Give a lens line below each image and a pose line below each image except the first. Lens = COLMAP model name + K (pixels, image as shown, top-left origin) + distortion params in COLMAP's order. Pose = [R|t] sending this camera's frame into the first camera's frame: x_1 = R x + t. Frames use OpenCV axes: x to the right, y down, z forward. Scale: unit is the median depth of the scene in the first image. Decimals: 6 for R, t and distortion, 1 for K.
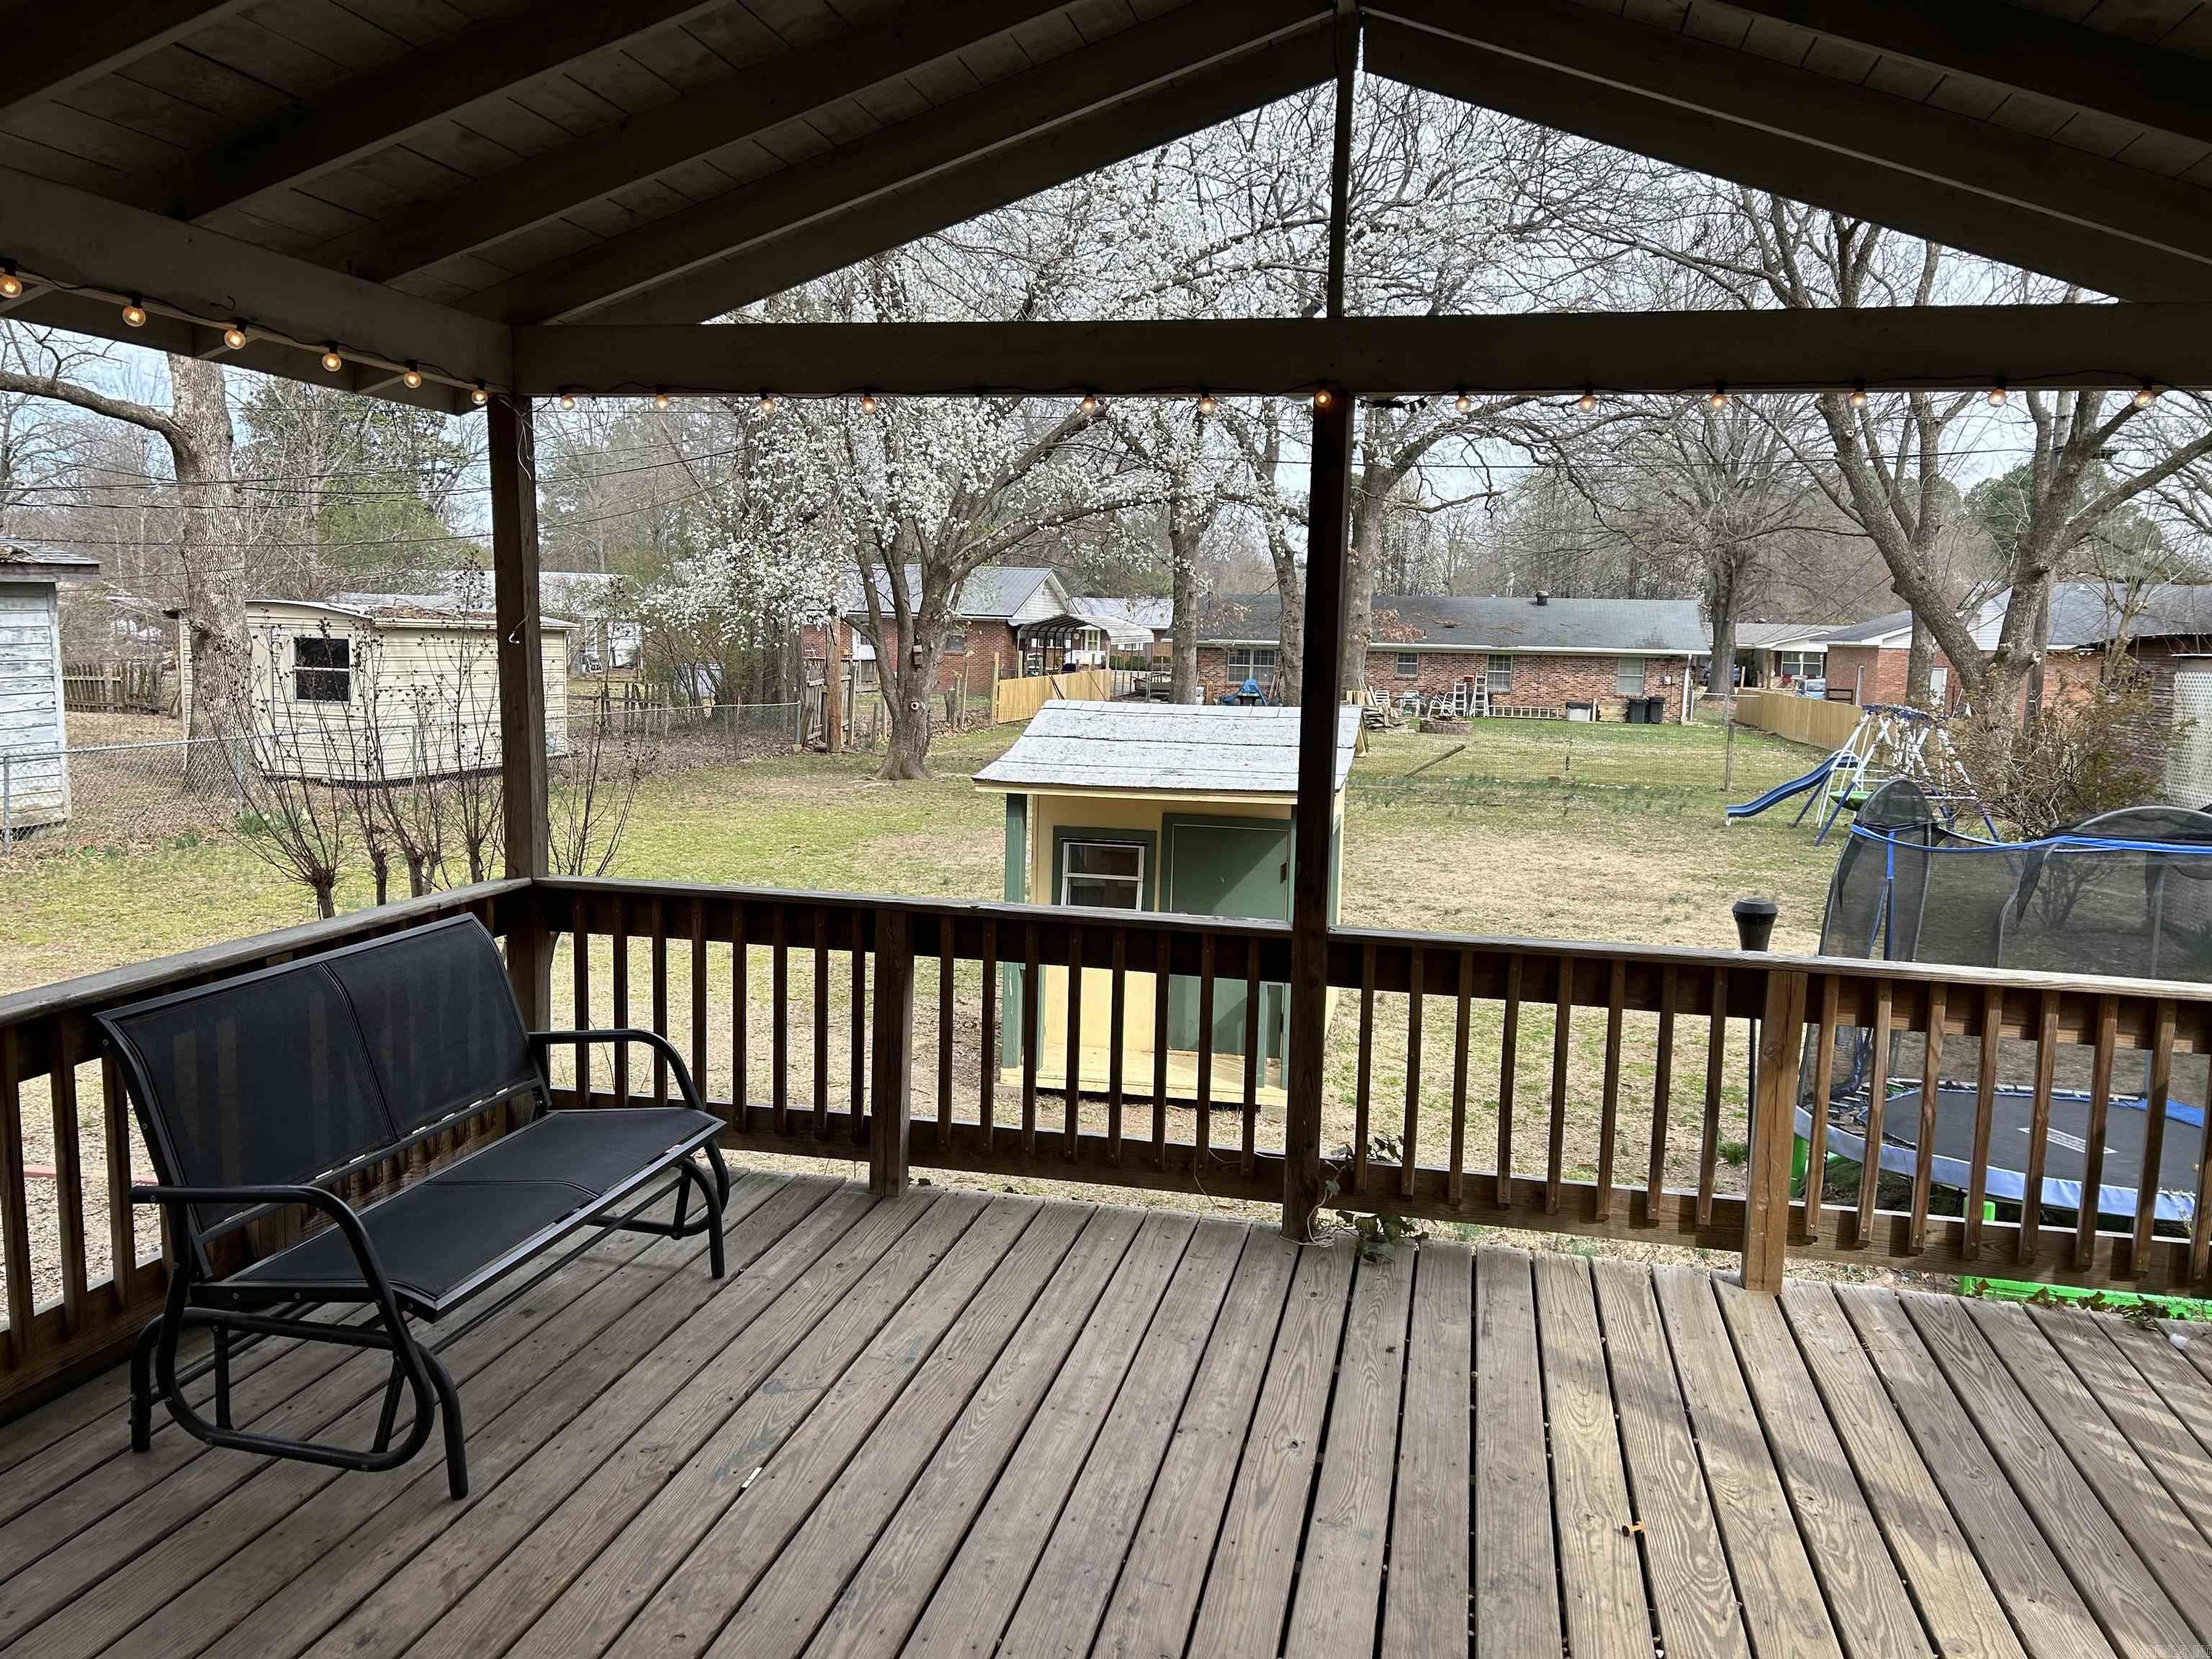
lens RADIAL K [[1658.6, 0, 1095.3], [0, 1658.6, 839.8], [0, 0, 1]] dist [0.057829, -0.065409]
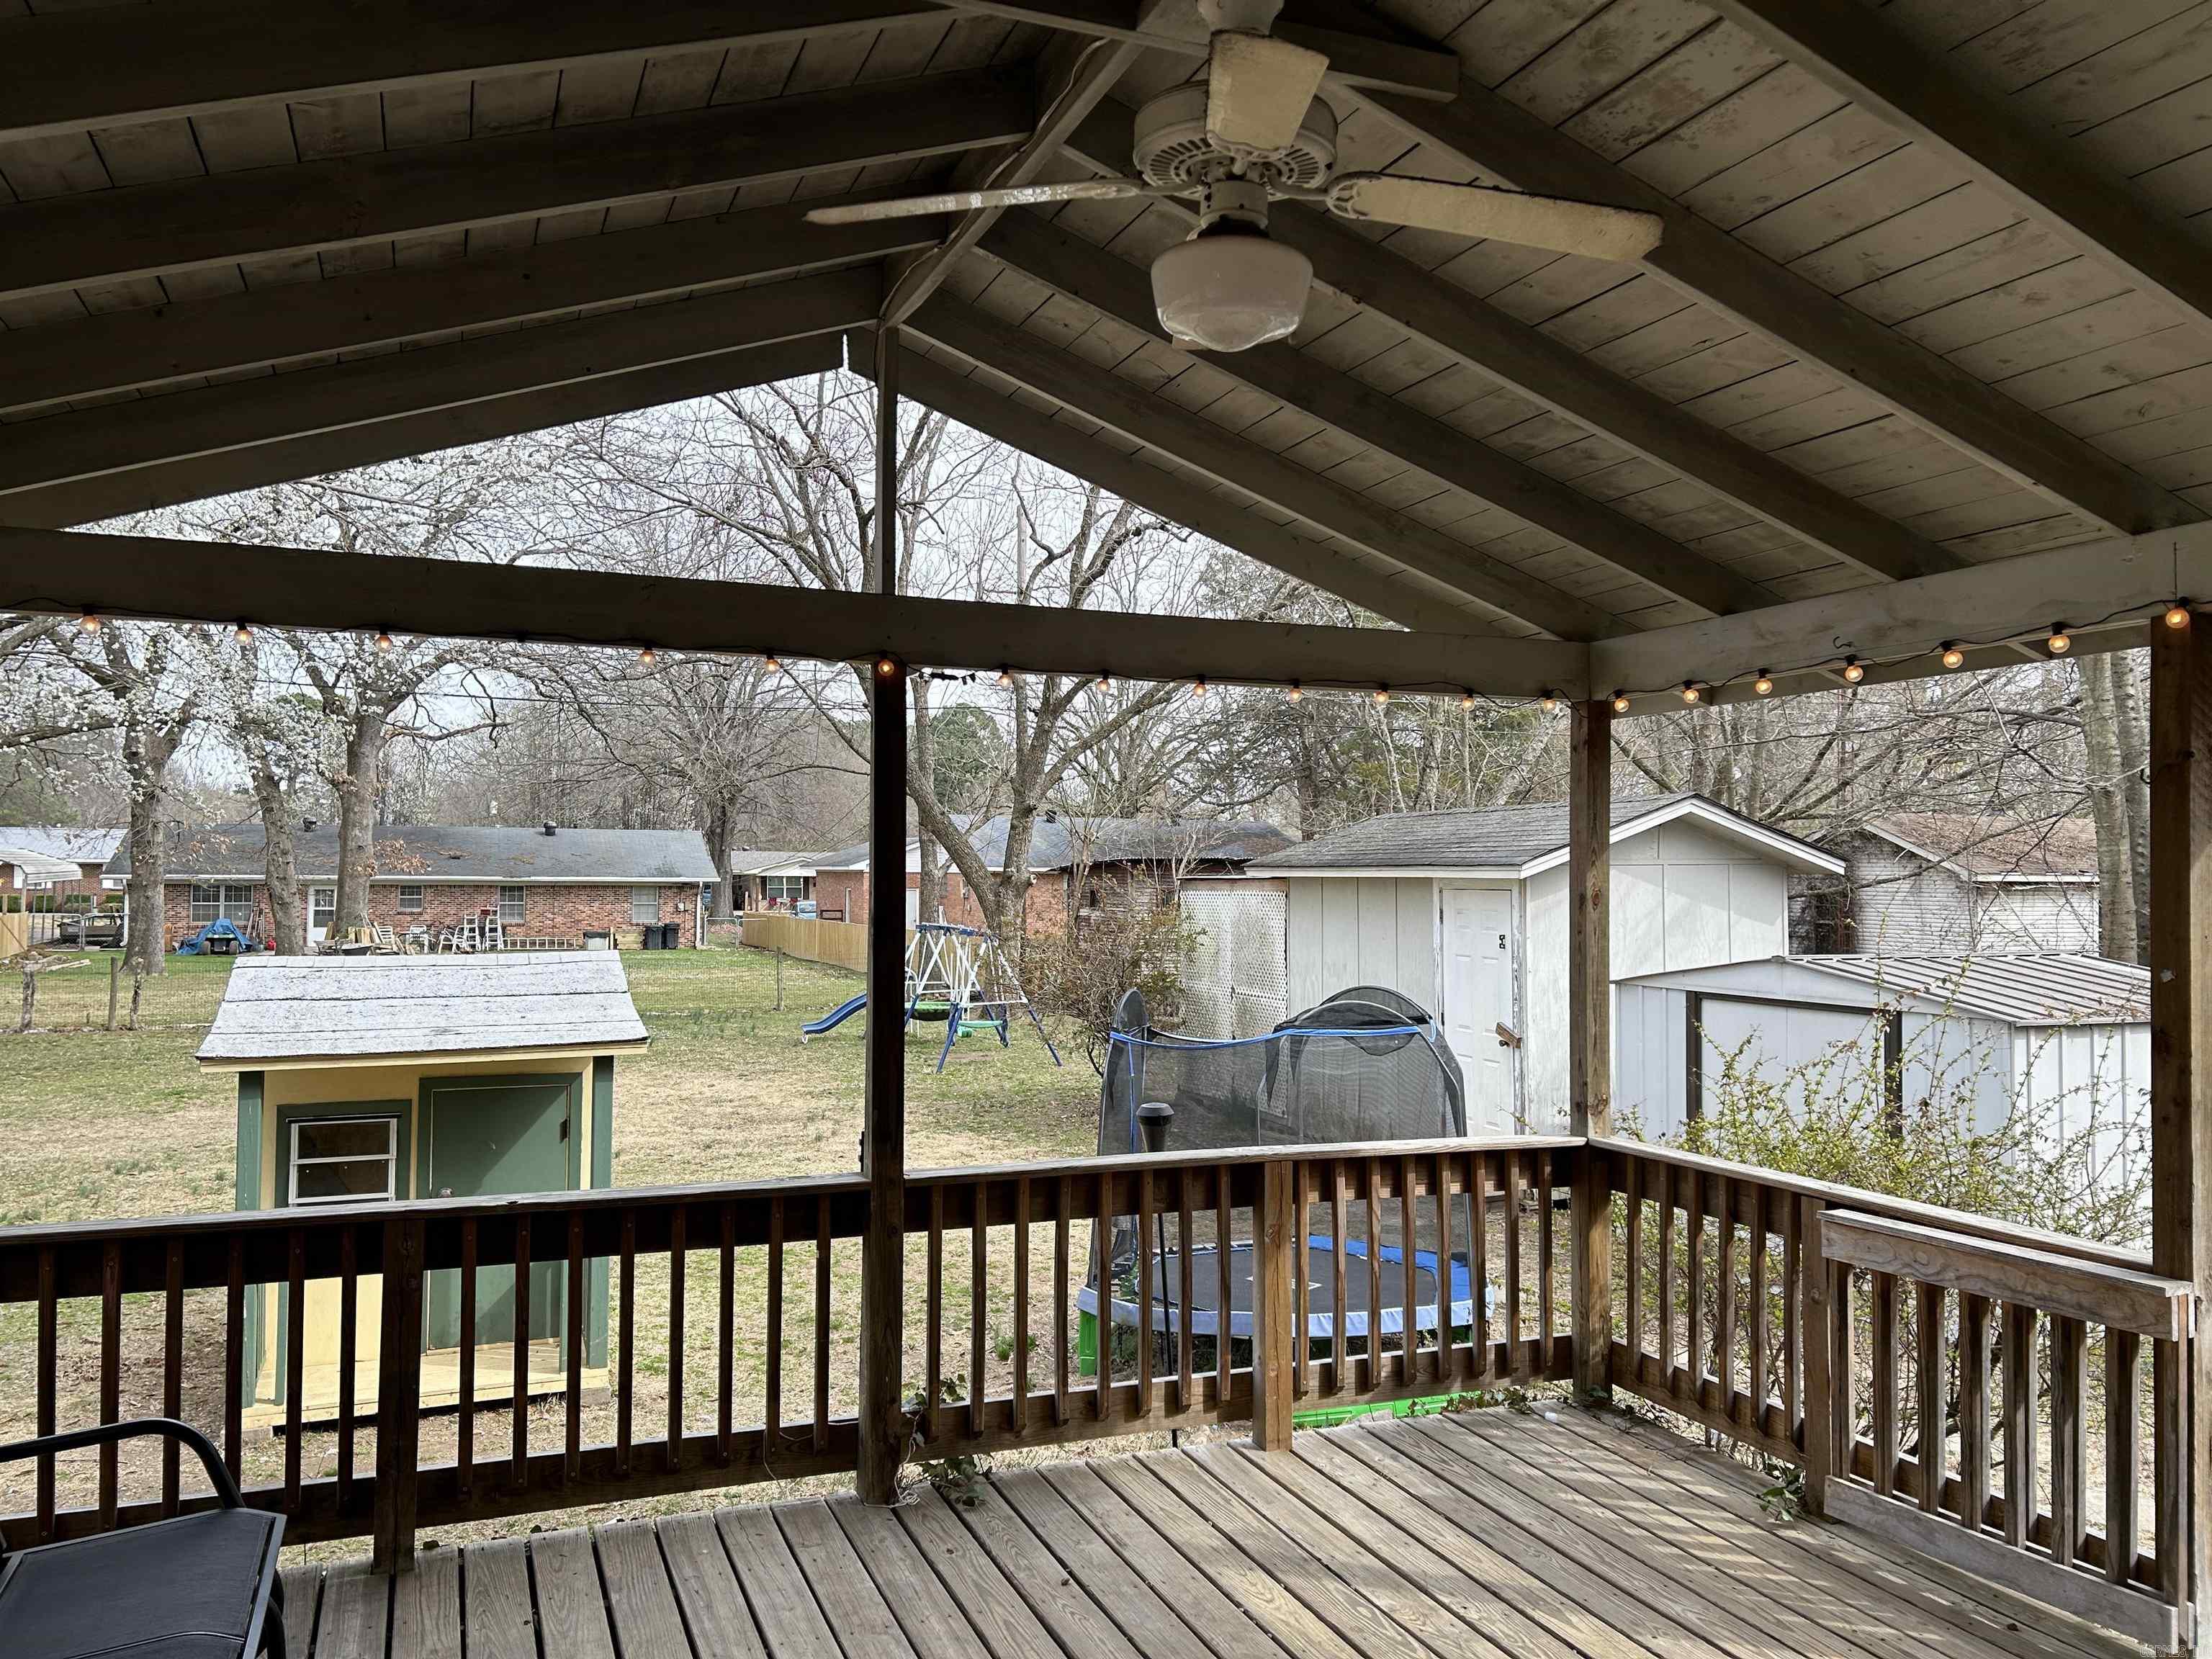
lens RADIAL K [[1658.6, 0, 1109.2], [0, 1658.6, 818.6], [0, 0, 1]] dist [0.057829, -0.065409]
pose [[0.819211, 0.000446, 0.573492, -0.185676], [0.084187, 0.989073, -0.121027, -0.015072], [-0.567279, 0.147427, 0.810222, 0.039948]]
